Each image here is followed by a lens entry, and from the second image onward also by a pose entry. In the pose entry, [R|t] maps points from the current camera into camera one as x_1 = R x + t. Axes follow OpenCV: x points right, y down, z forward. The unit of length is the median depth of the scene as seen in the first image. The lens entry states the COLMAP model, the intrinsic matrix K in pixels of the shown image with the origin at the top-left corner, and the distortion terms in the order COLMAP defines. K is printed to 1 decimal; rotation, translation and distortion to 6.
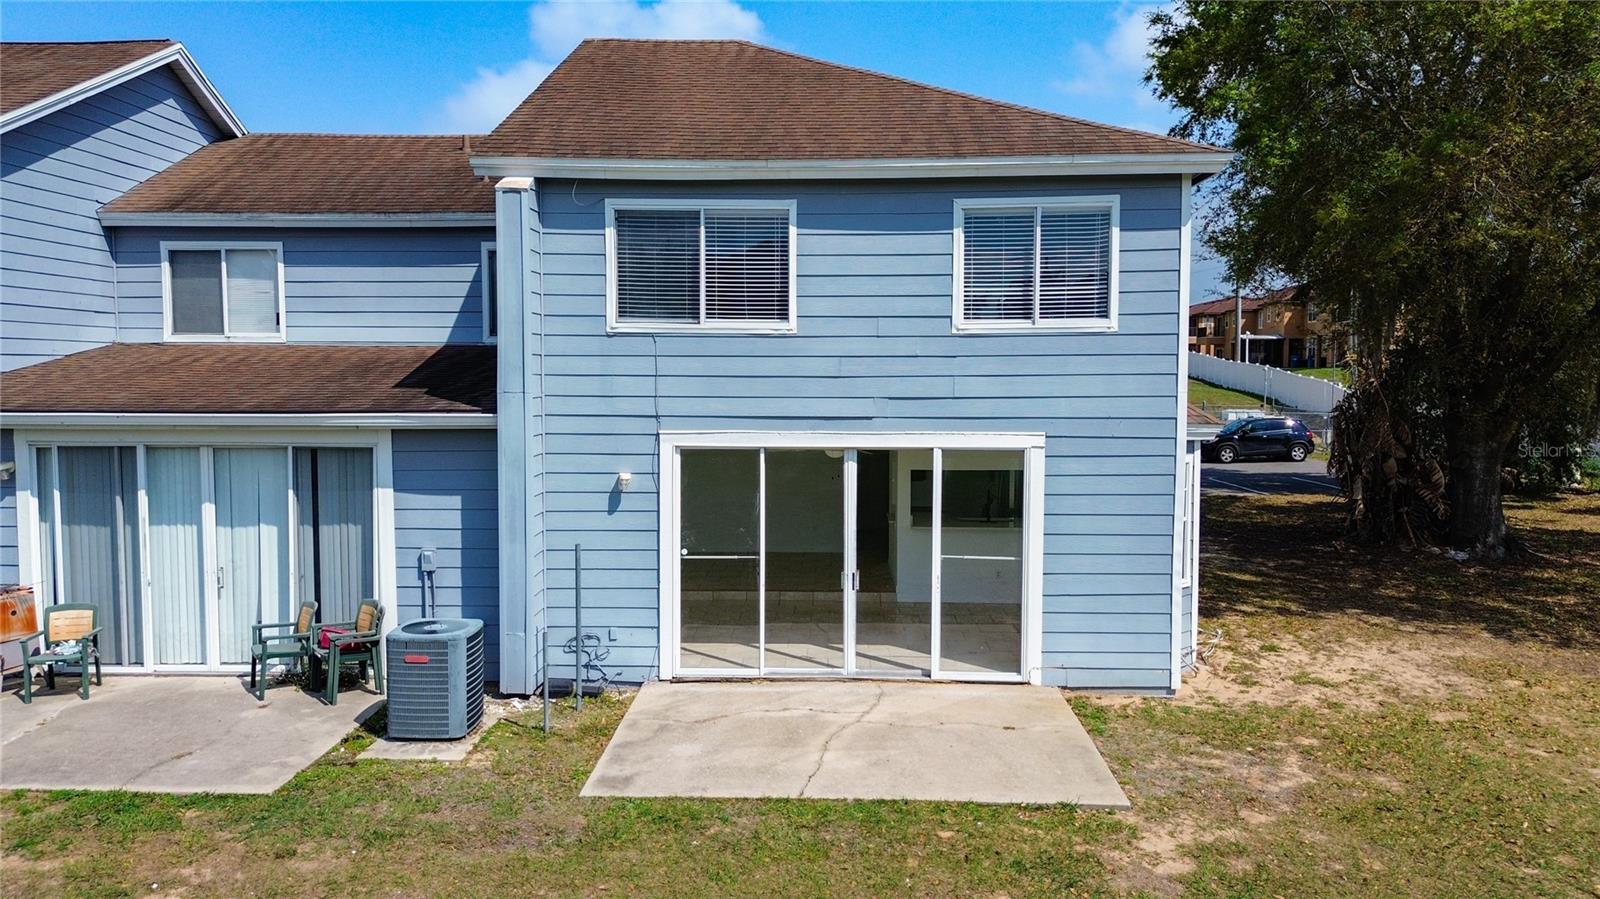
lens RADIAL K [[1132.9, 0, 812.0], [0, 1132.9, 445.5], [0, 0, 1]] dist [0.062891, -0.062657]
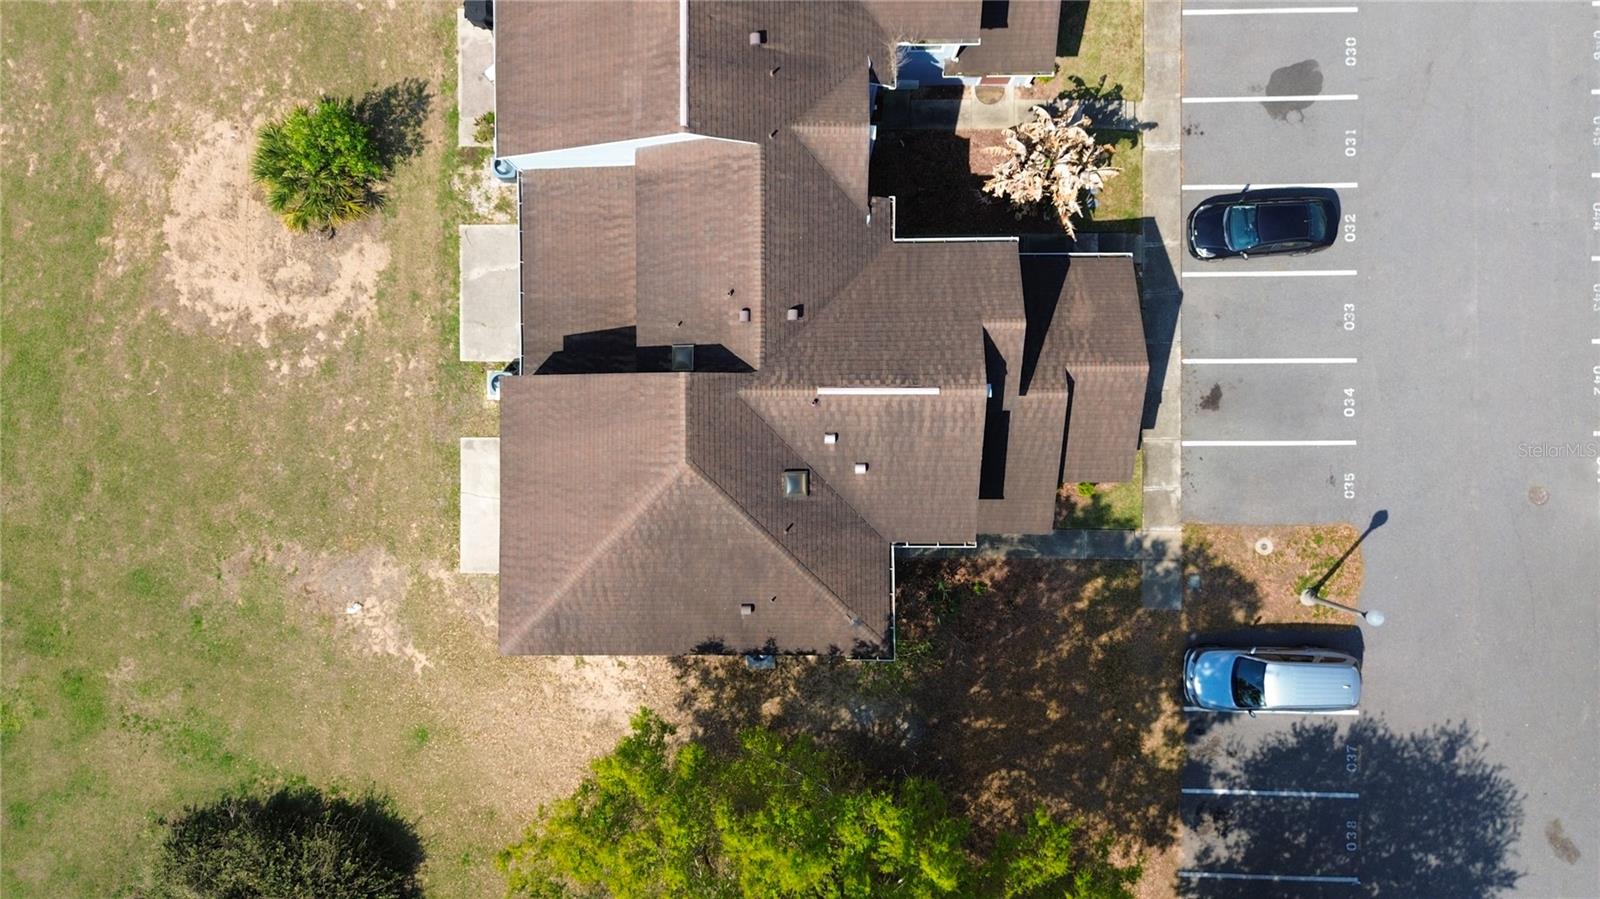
lens RADIAL K [[1132.9, 0, 813.7], [0, 1132.9, 443.6], [0, 0, 1]] dist [0.062891, -0.062657]
pose [[0.021853, 0.999692, 0.011774, -0.153837], [-0.073830, -0.010131, 0.997219, -2.883449], [0.997031, -0.022661, 0.073586, 1.473835]]
